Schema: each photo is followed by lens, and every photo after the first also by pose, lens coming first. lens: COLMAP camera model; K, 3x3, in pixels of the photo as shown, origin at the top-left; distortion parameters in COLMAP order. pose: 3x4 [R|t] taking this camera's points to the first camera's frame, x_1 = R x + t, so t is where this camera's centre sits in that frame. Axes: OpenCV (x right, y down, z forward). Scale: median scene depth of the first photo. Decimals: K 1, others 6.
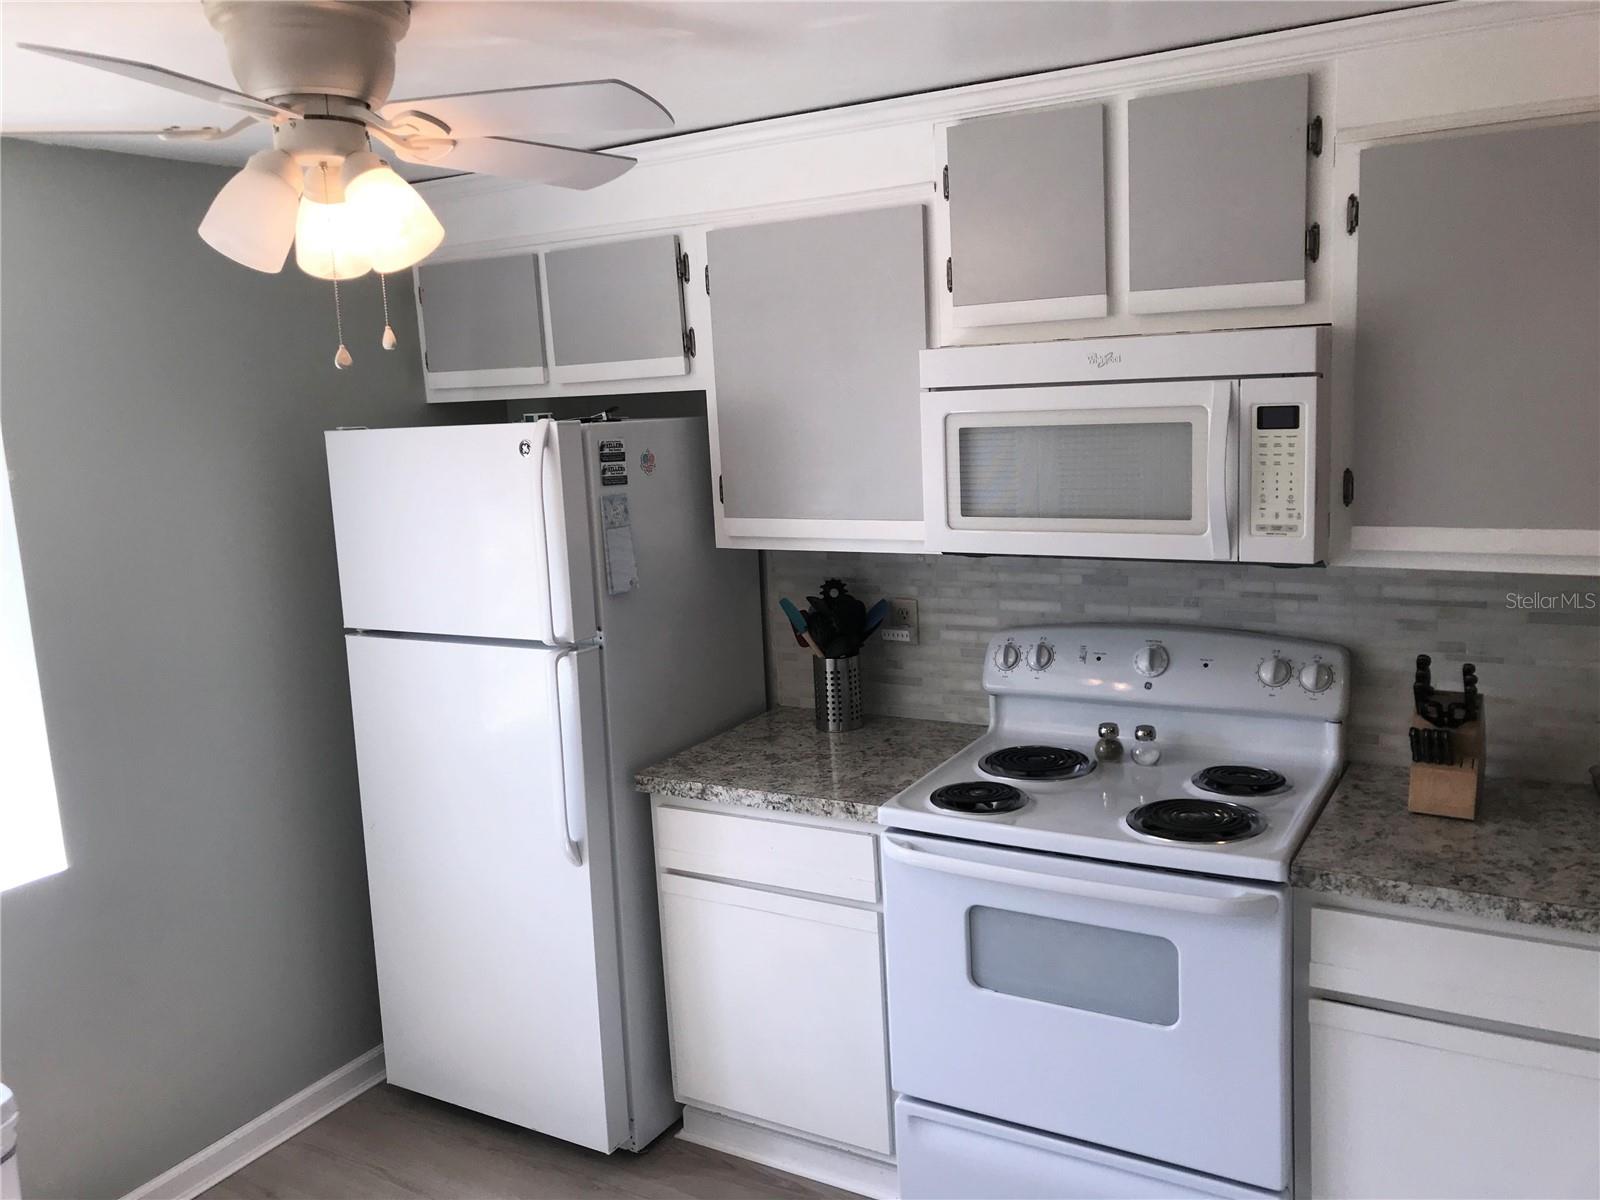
lens RADIAL K [[1318.5, 0, 793.6], [0, 1318.5, 596.6], [0, 0, 1]] dist [0.009427, -0.005469]
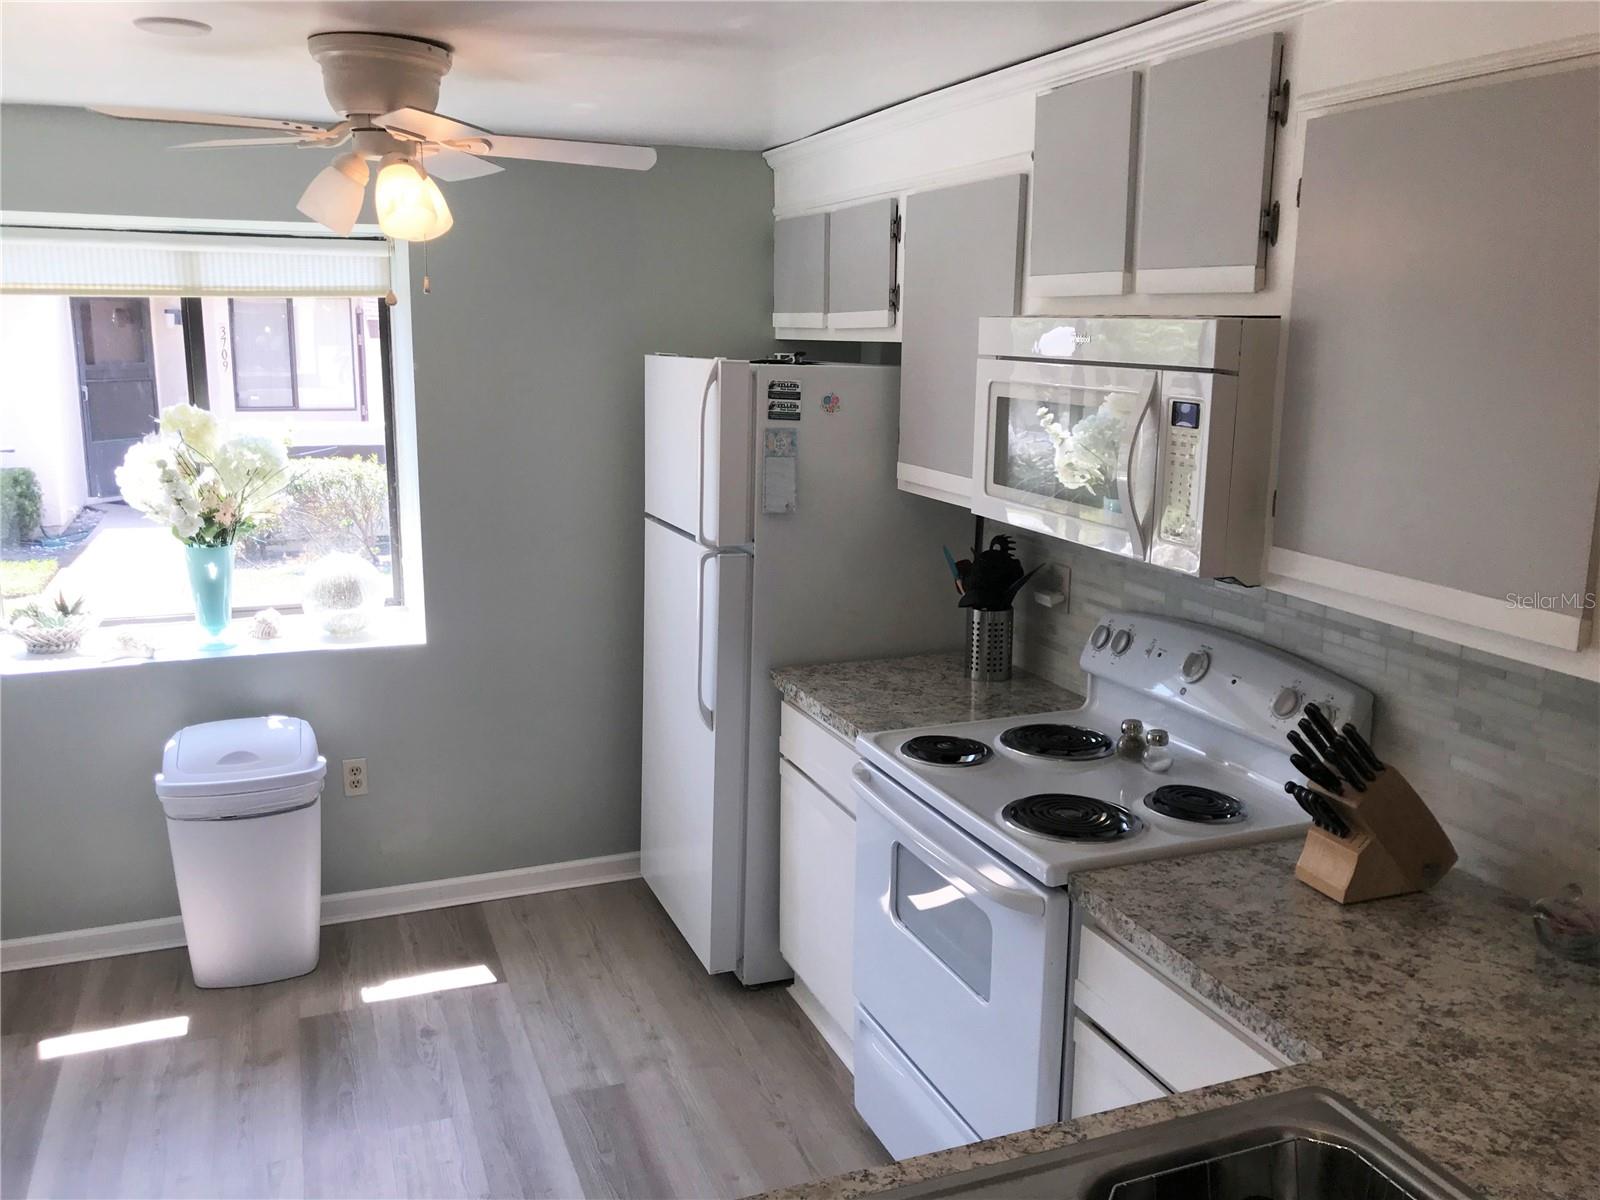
lens RADIAL K [[1318.8, 0, 786.1], [0, 1318.8, 601.3], [0, 0, 1]] dist [0.010045, 0.000035]
pose [[0.789669, 0.186036, -0.584648, 0.611932], [-0.155825, 0.982488, 0.102161, -0.049970], [0.593415, 0.010430, 0.804829, 0.077143]]
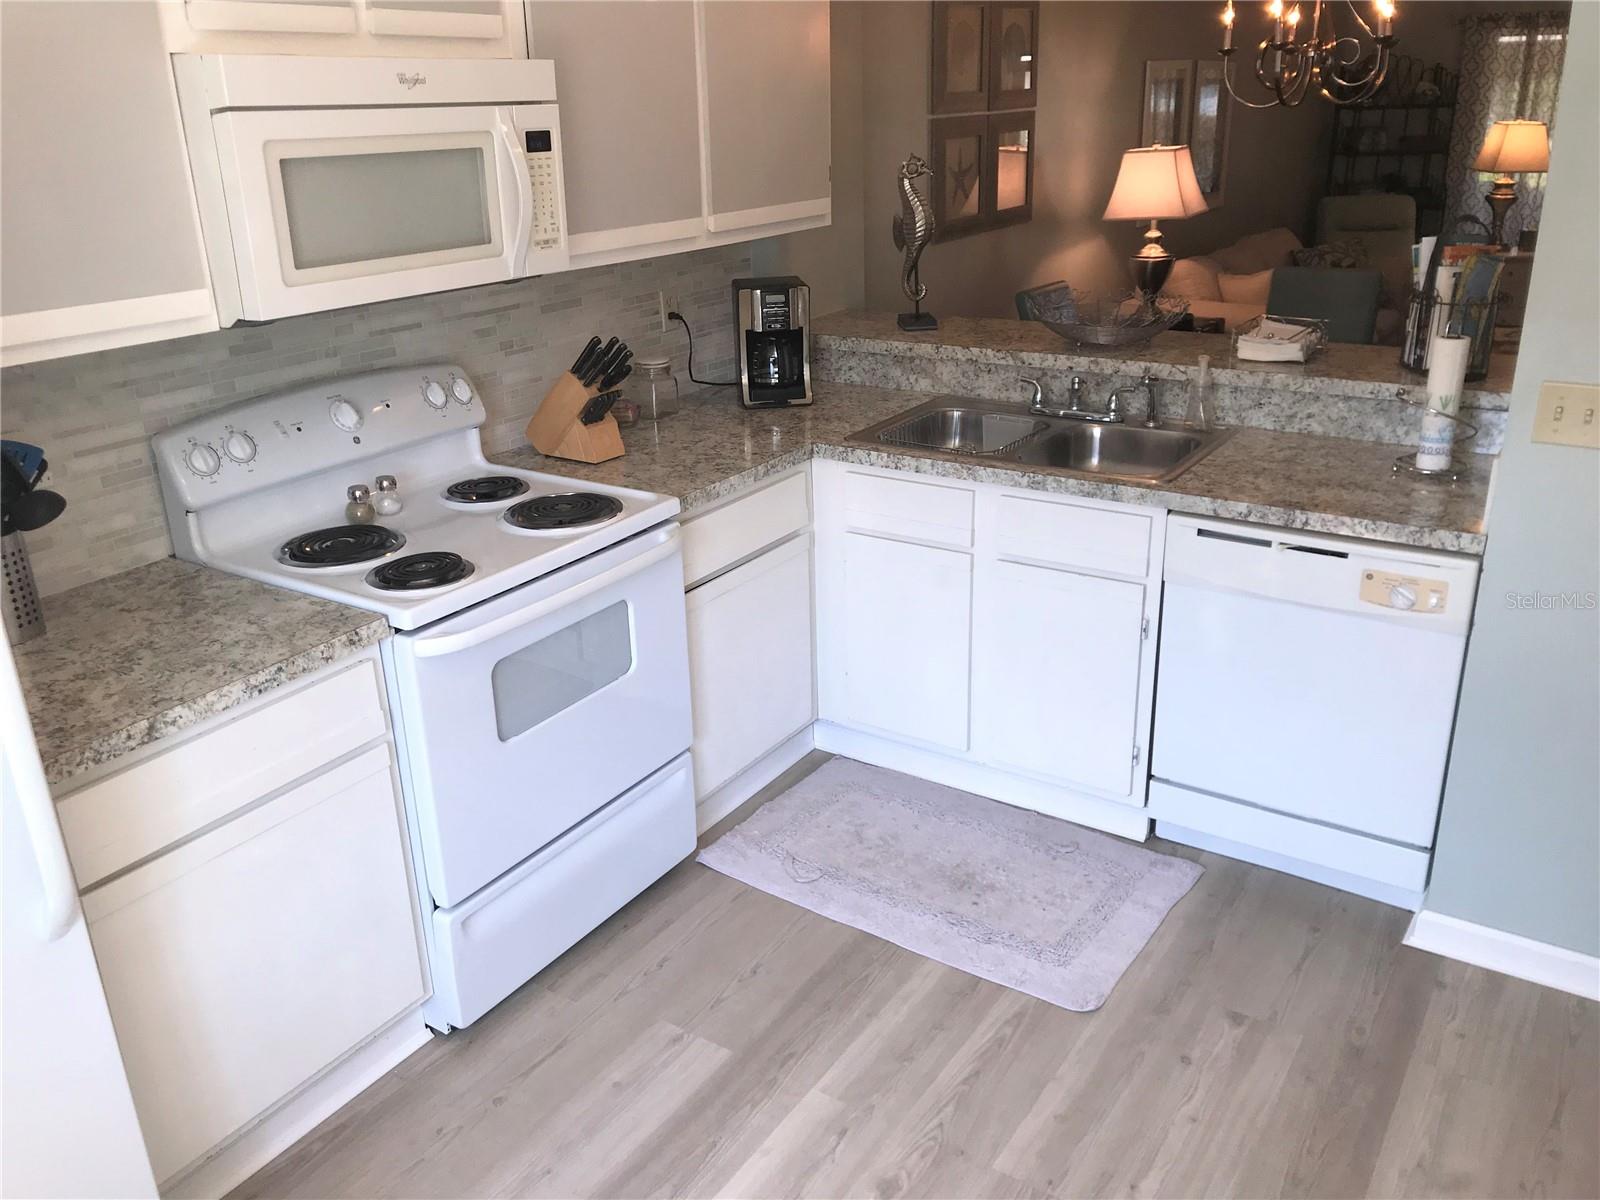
lens RADIAL K [[1318.5, 0, 793.6], [0, 1318.5, 596.6], [0, 0, 1]] dist [0.009427, -0.005469]
pose [[0.034962, -0.308978, 0.950426, -0.711676], [0.188792, 0.935927, 0.297319, -0.055937], [-0.981395, 0.169037, 0.091055, 0.642177]]
